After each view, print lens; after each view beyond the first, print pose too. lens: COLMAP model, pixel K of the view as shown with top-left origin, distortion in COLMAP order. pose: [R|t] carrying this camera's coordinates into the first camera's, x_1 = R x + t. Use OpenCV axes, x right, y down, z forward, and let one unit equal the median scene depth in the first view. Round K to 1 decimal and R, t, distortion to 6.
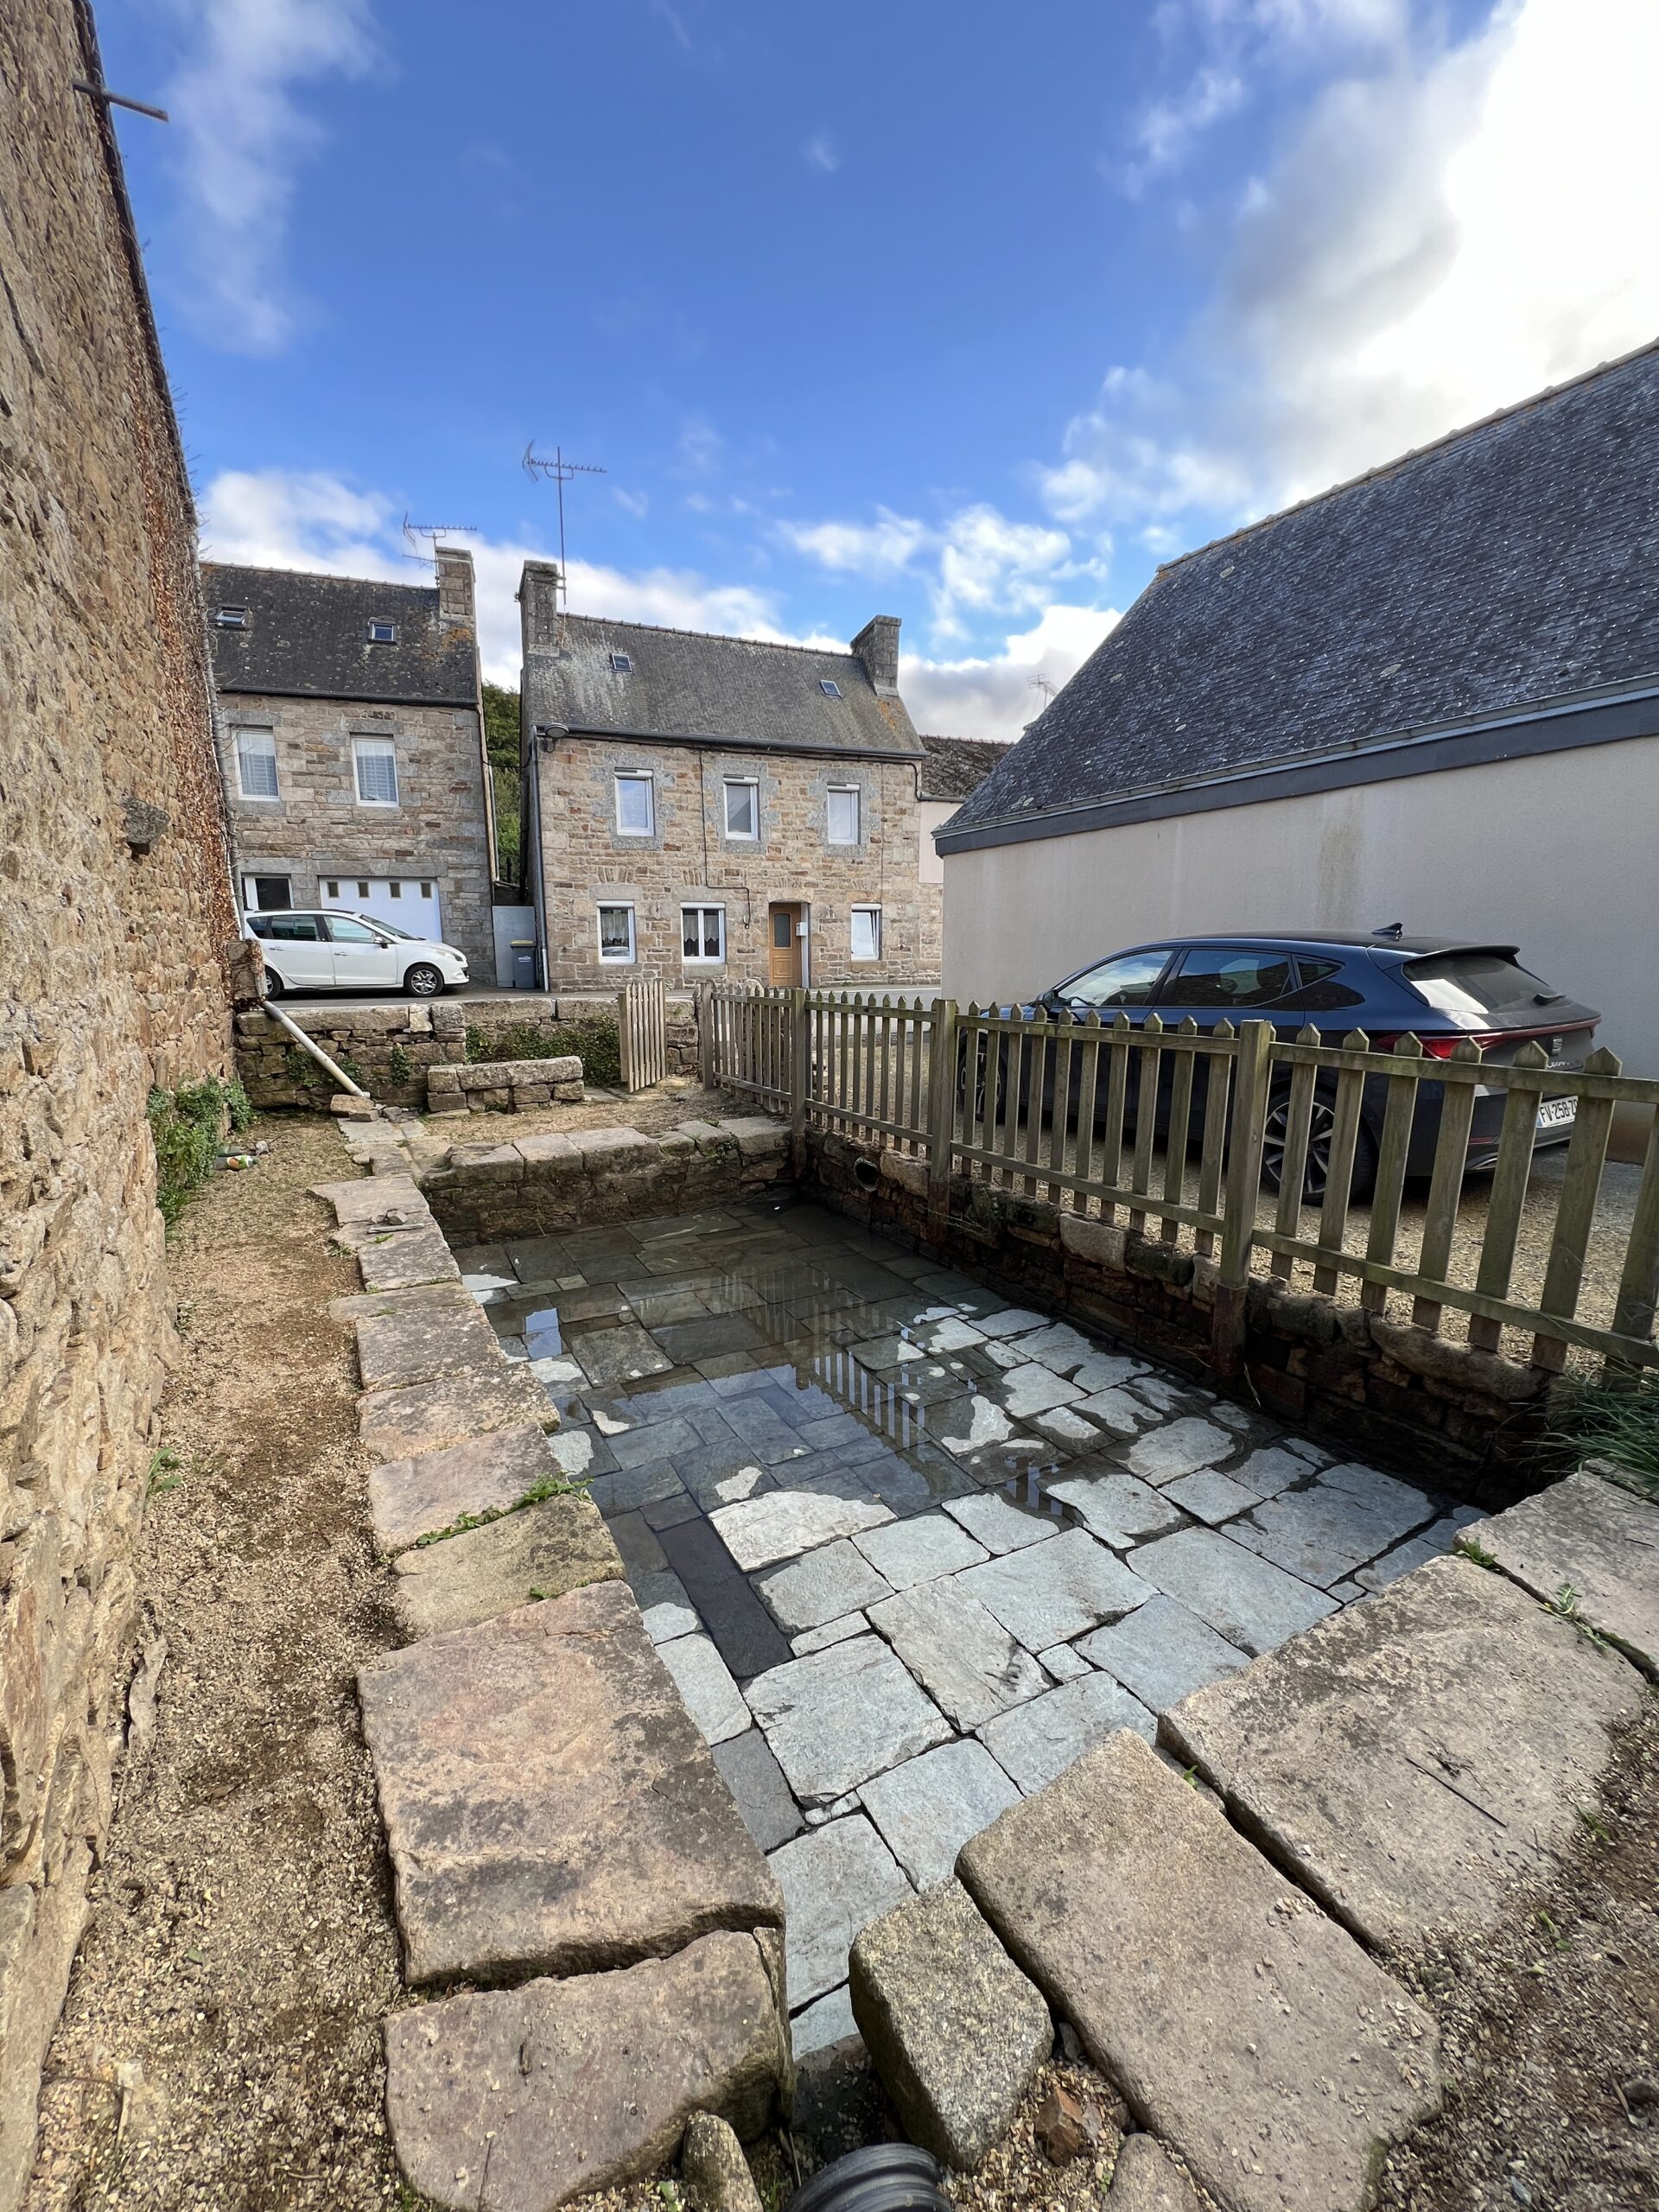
lens RADIAL K [[877.8, 0, 829.5], [0, 877.8, 1106.0], [0, 0, 1]] dist [-0.003585, 0.000784]
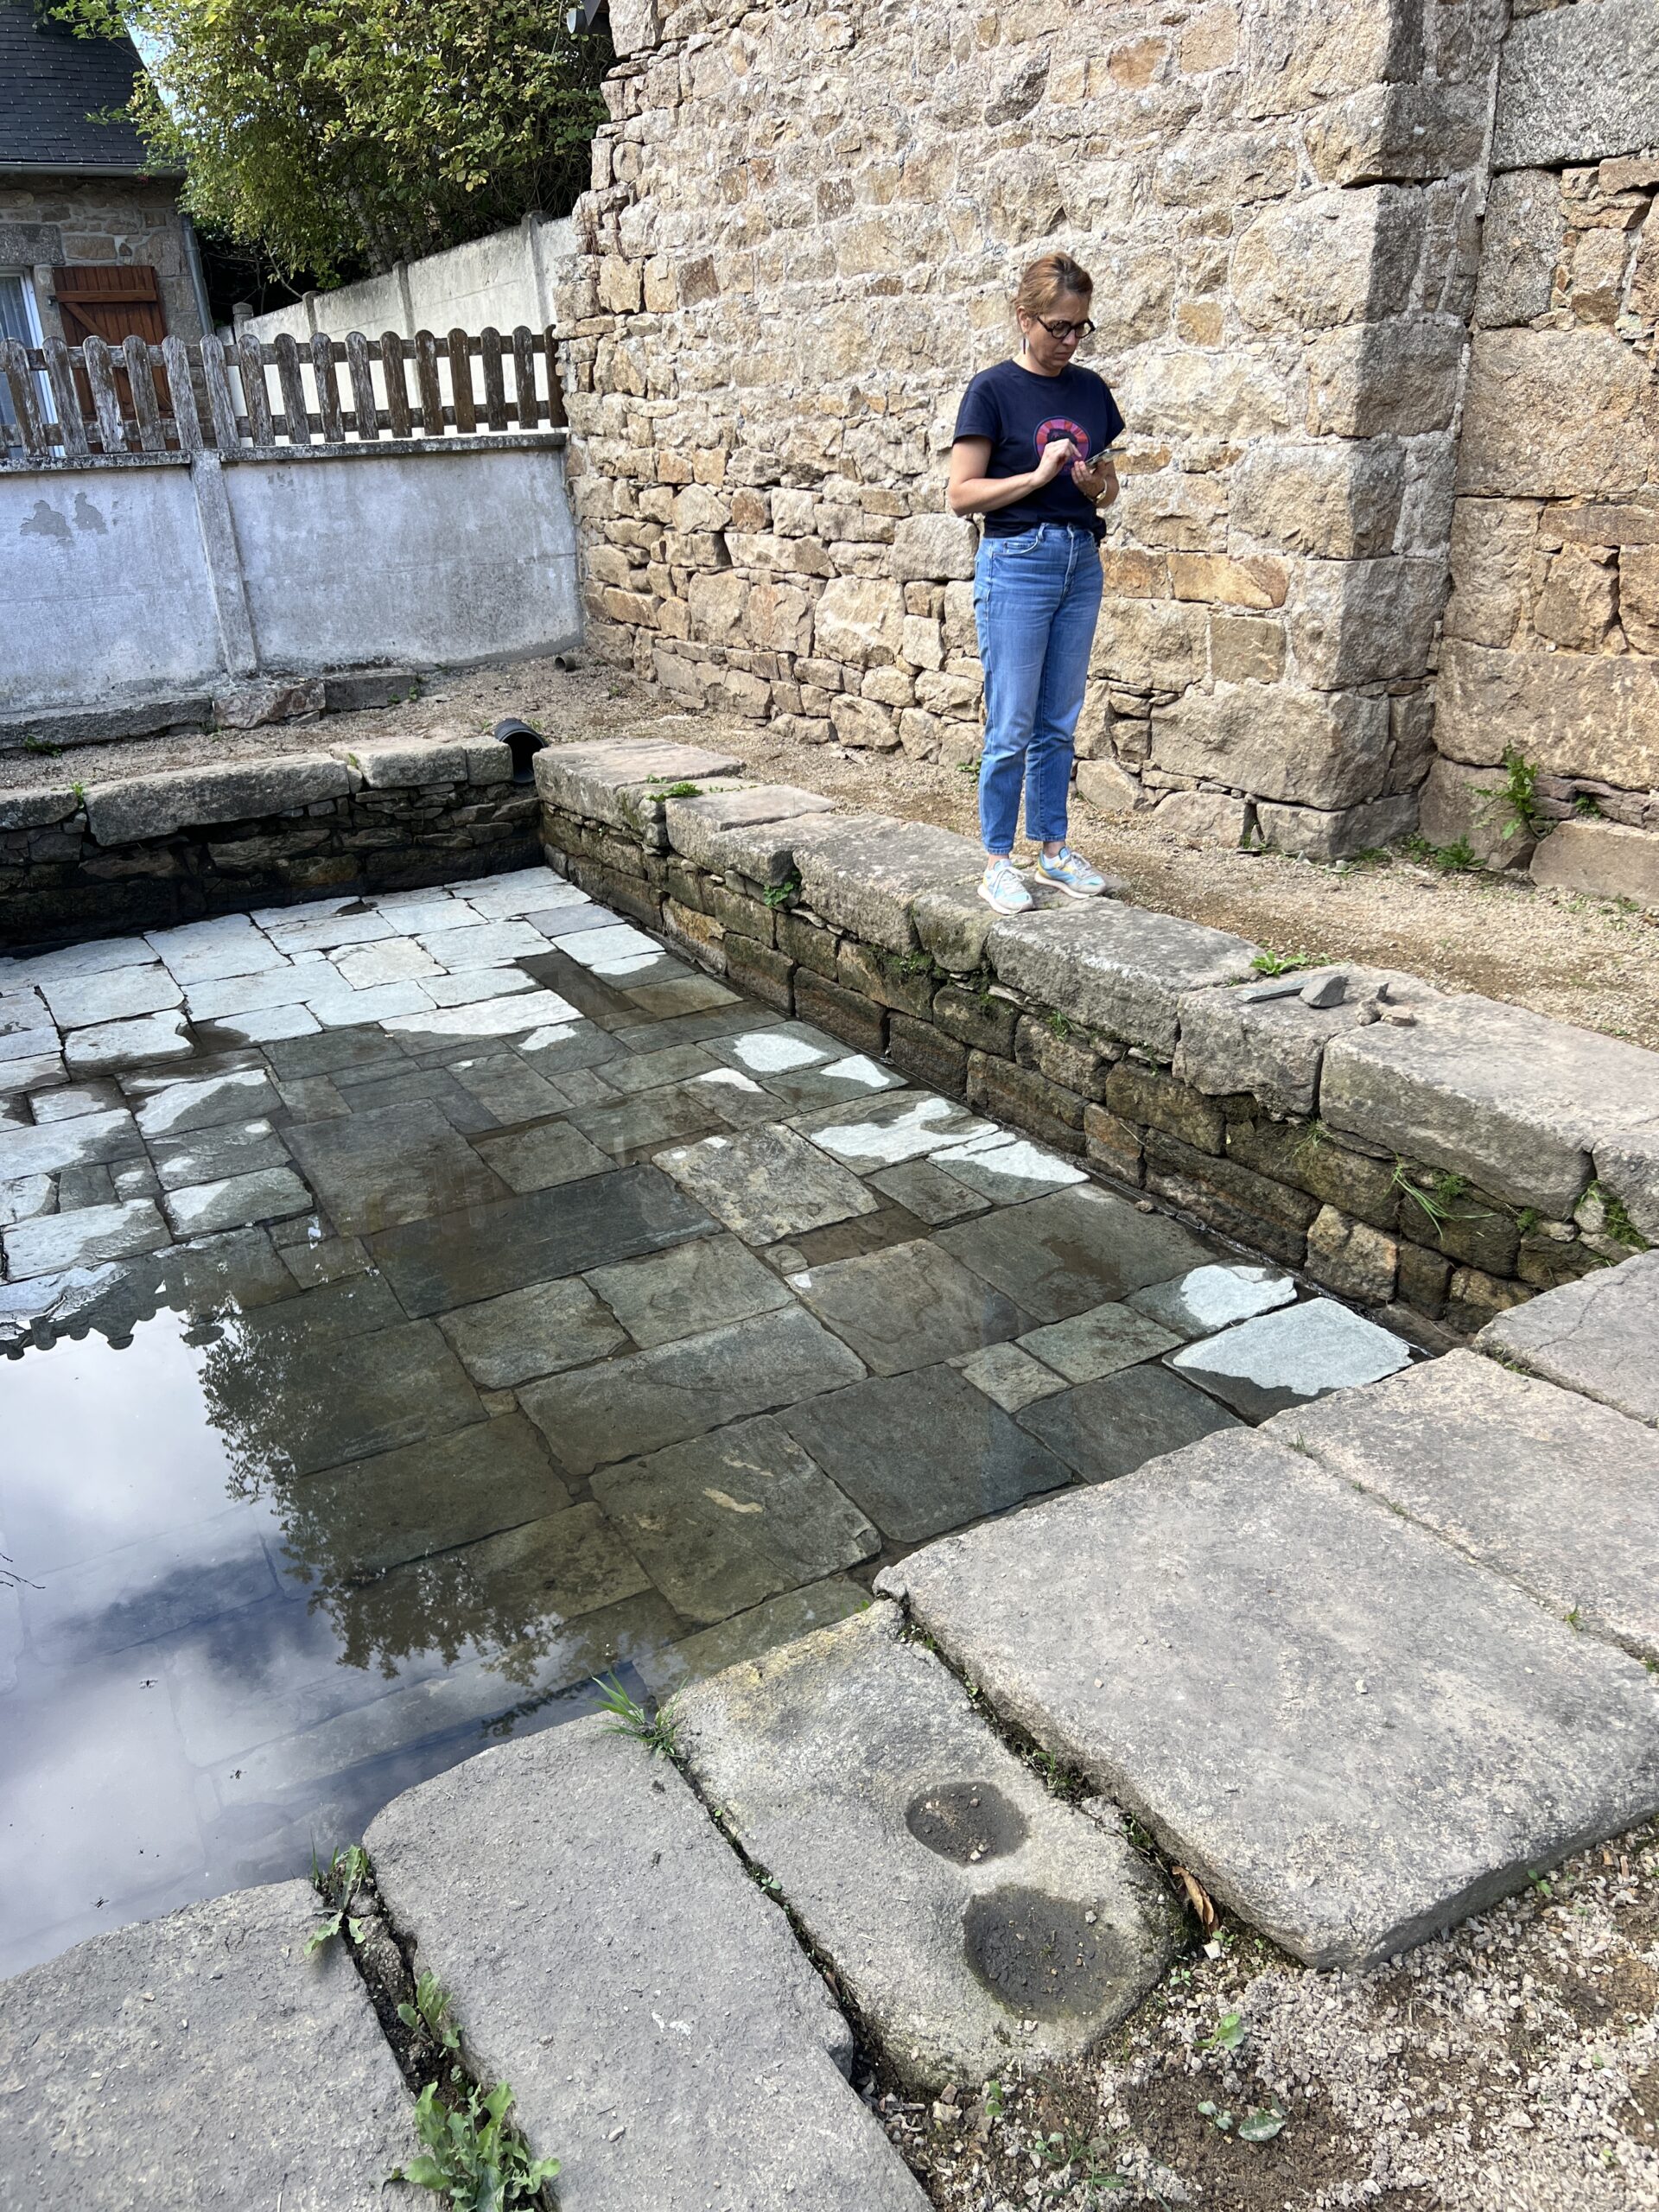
lens RADIAL K [[1660.6, 0, 807.1], [0, 1660.6, 1112.1], [0, 0, 1]] dist [0.038181, -0.051754]
pose [[-0.998656, 0.046222, 0.023461, -0.328808], [0.051518, 0.835045, 0.547765, -0.310373], [0.005728, 0.548237, -0.836303, 2.021245]]
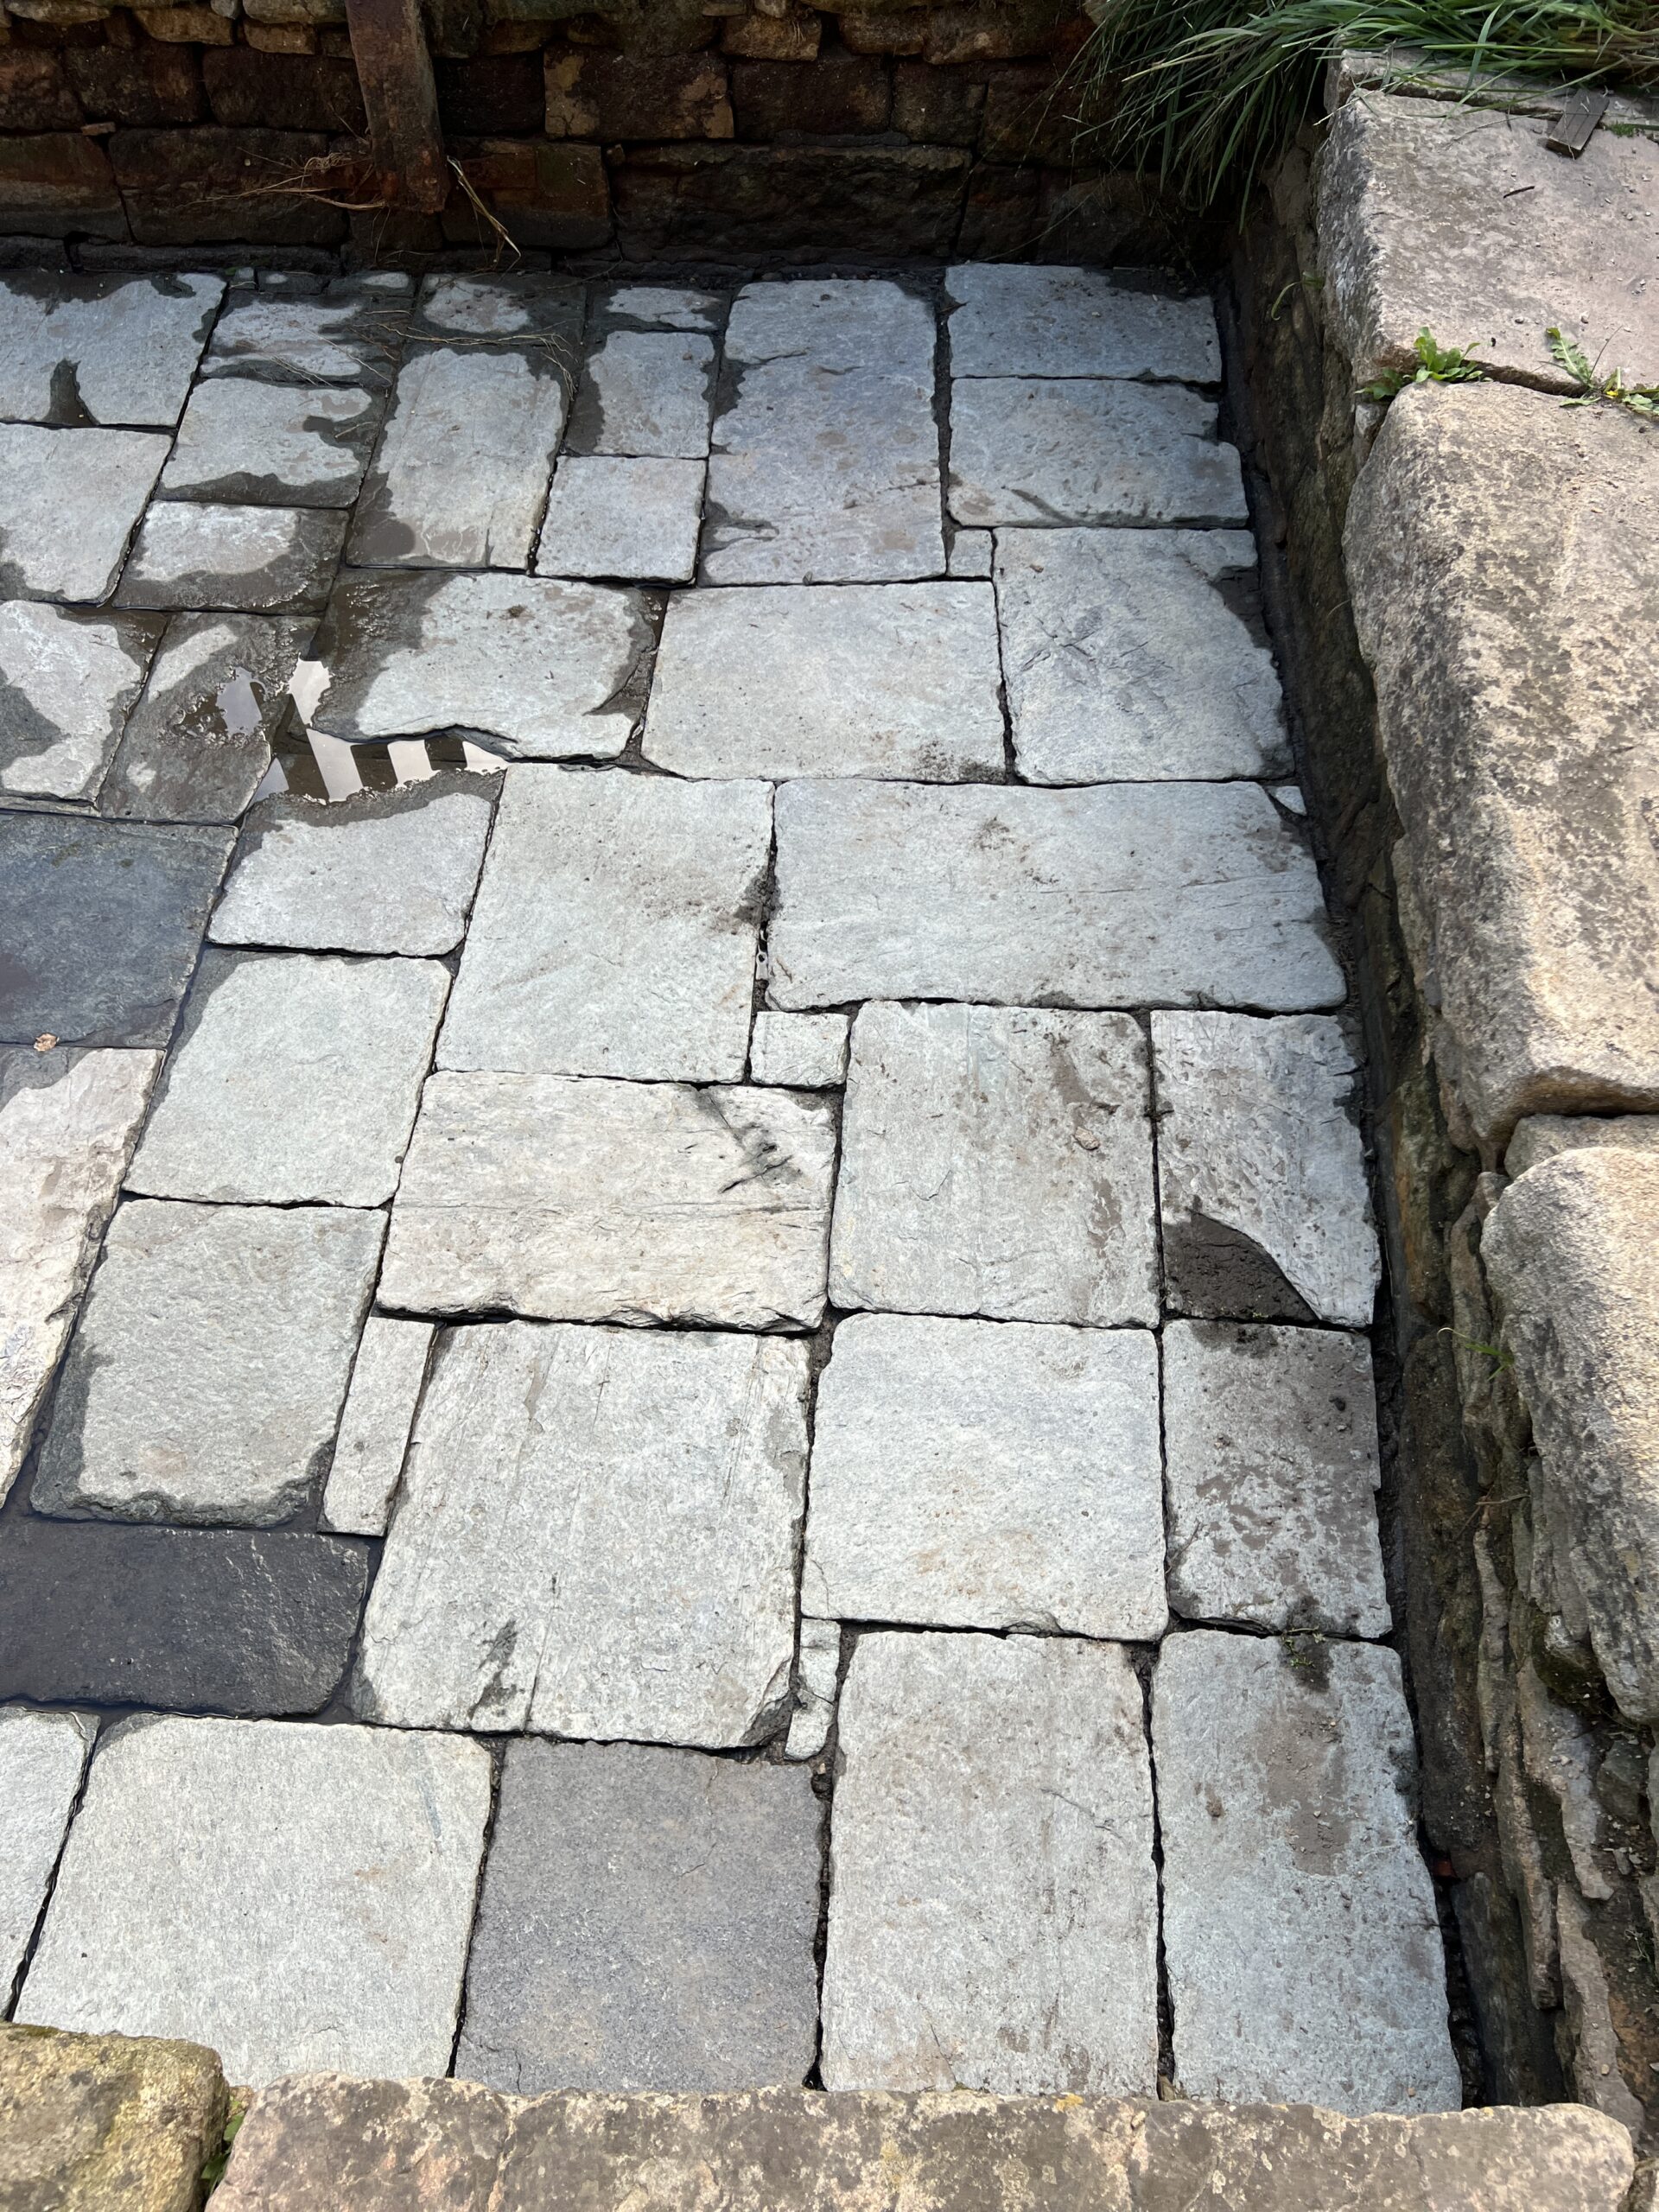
lens RADIAL K [[1685.2, 0, 791.2], [0, 1685.2, 1079.5], [0, 0, 1]] dist [0.122006, -0.226099]
pose [[0.526429, -0.693729, 0.491541, -0.106380], [0.132901, 0.638170, 0.758338, -0.004643], [-0.839768, -0.333885, 0.428148, 0.397139]]
